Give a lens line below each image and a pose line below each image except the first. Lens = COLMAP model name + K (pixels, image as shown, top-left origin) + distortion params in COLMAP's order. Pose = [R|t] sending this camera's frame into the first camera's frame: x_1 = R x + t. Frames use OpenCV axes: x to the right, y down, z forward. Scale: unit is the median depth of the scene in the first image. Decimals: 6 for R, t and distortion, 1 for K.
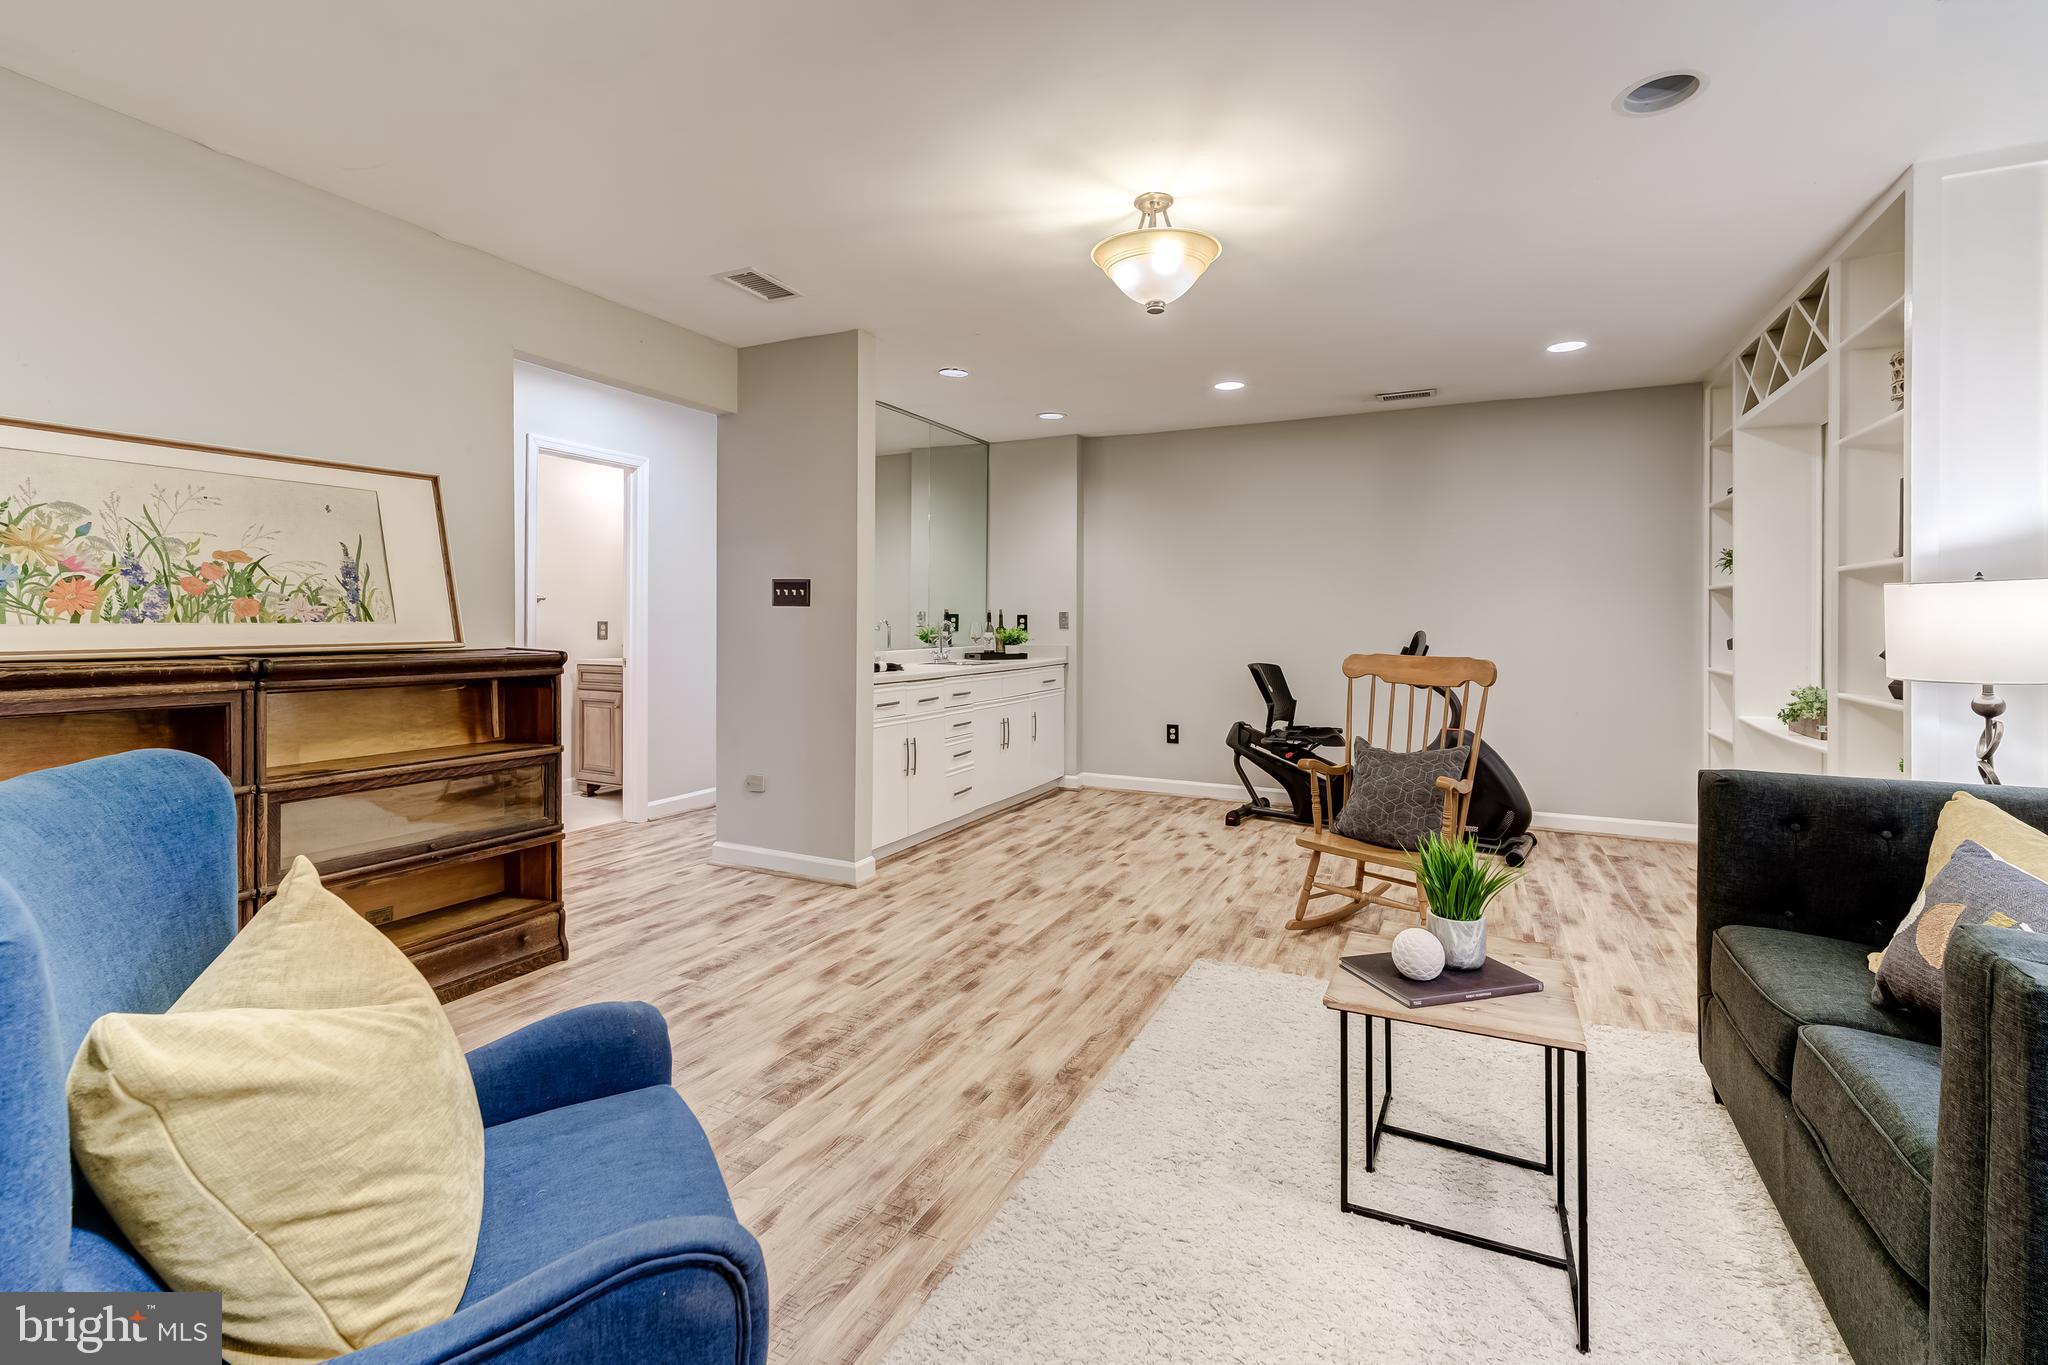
lens RADIAL K [[899.4, 0, 1029.3], [0, 899.4, 625.7], [0, 0, 1]] dist [0.003232, 0.000269]
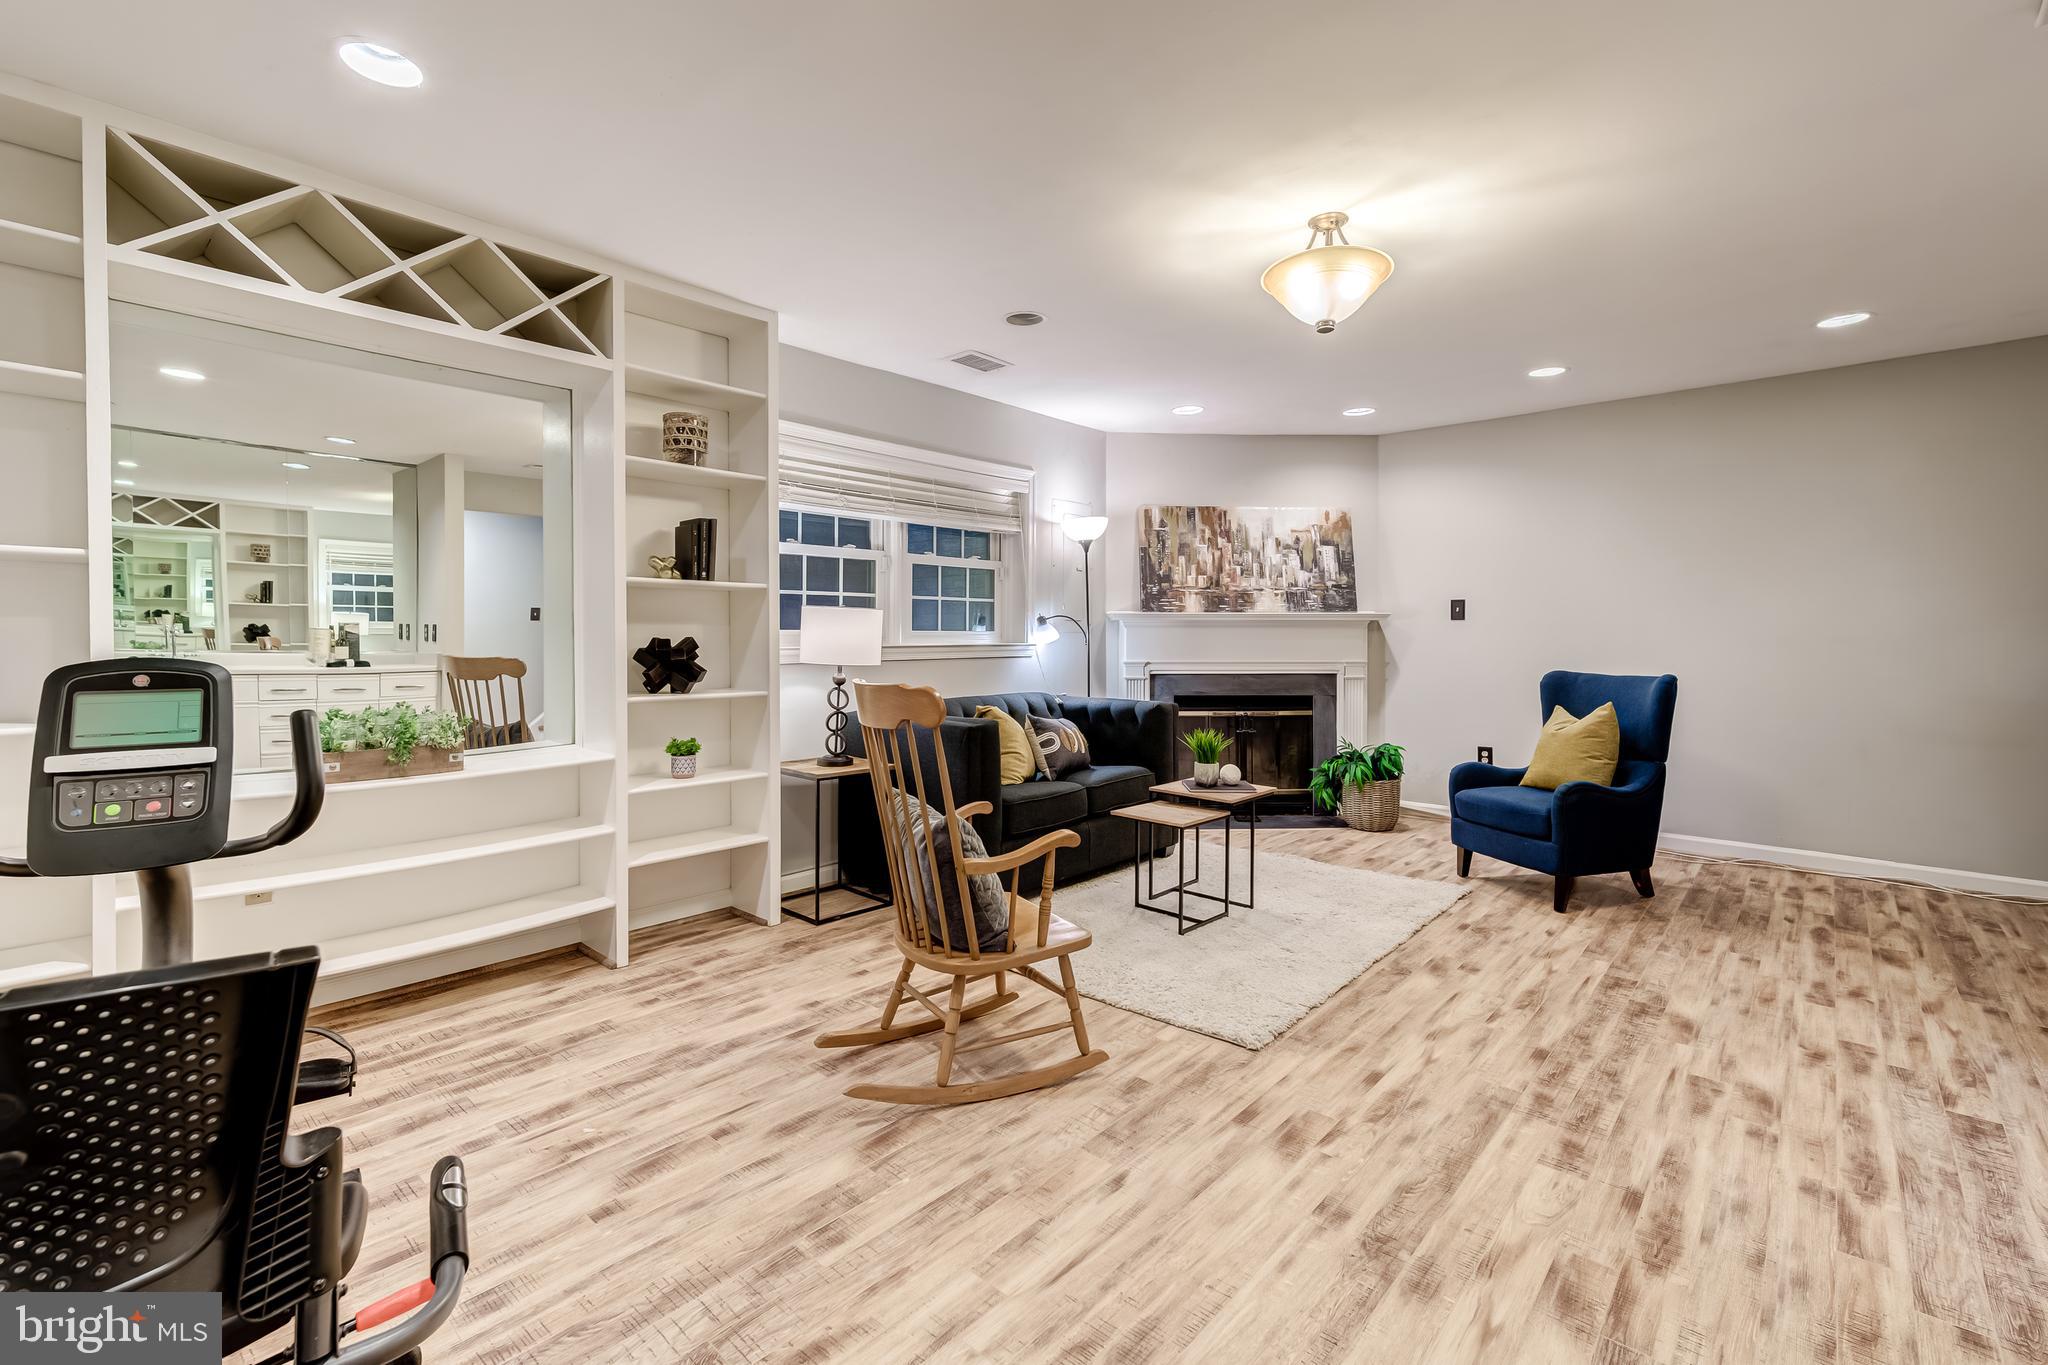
lens RADIAL K [[896.6, 0, 1027.2], [0, 896.6, 637.6], [0, 0, 1]] dist [0.002527, 0.000070]
pose [[-0.962619, -0.007082, 0.270767, 0.169168], [-0.004794, 0.999947, 0.009110, -0.007791], [-0.270818, 0.007472, -0.962602, 1.854362]]
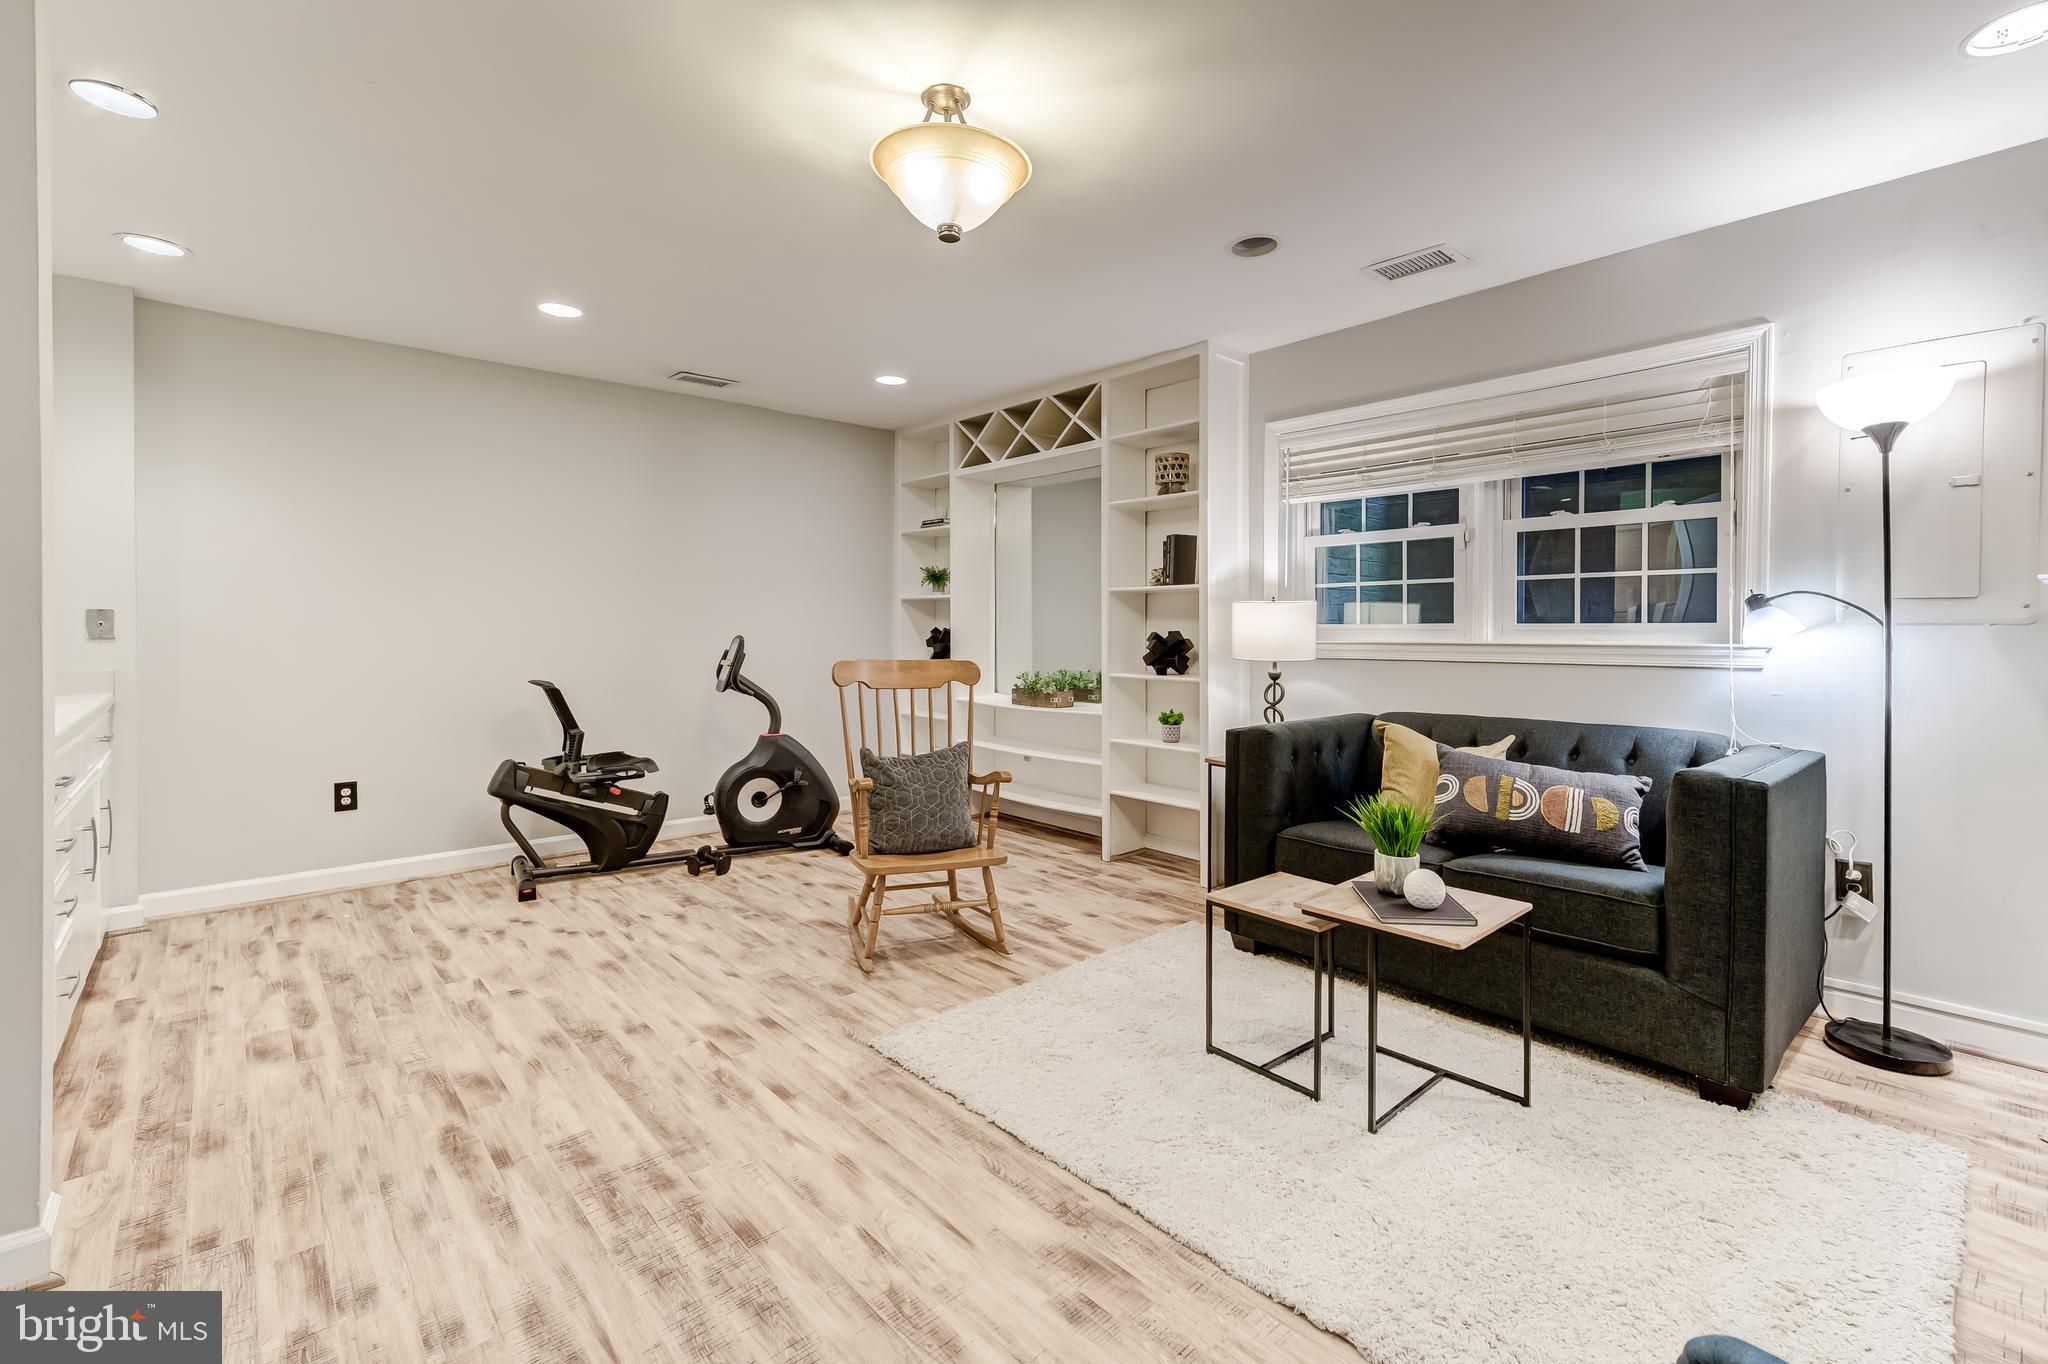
lens RADIAL K [[902.1, 0, 1023.3], [0, 902.1, 635.1], [0, 0, 1]] dist [0.001970, 0.000207]
pose [[0.377185, -0.011164, 0.926071, -0.519618], [0.004990, 0.999937, 0.010023, -0.004580], [-0.926125, 0.000840, 0.377217, 0.566892]]
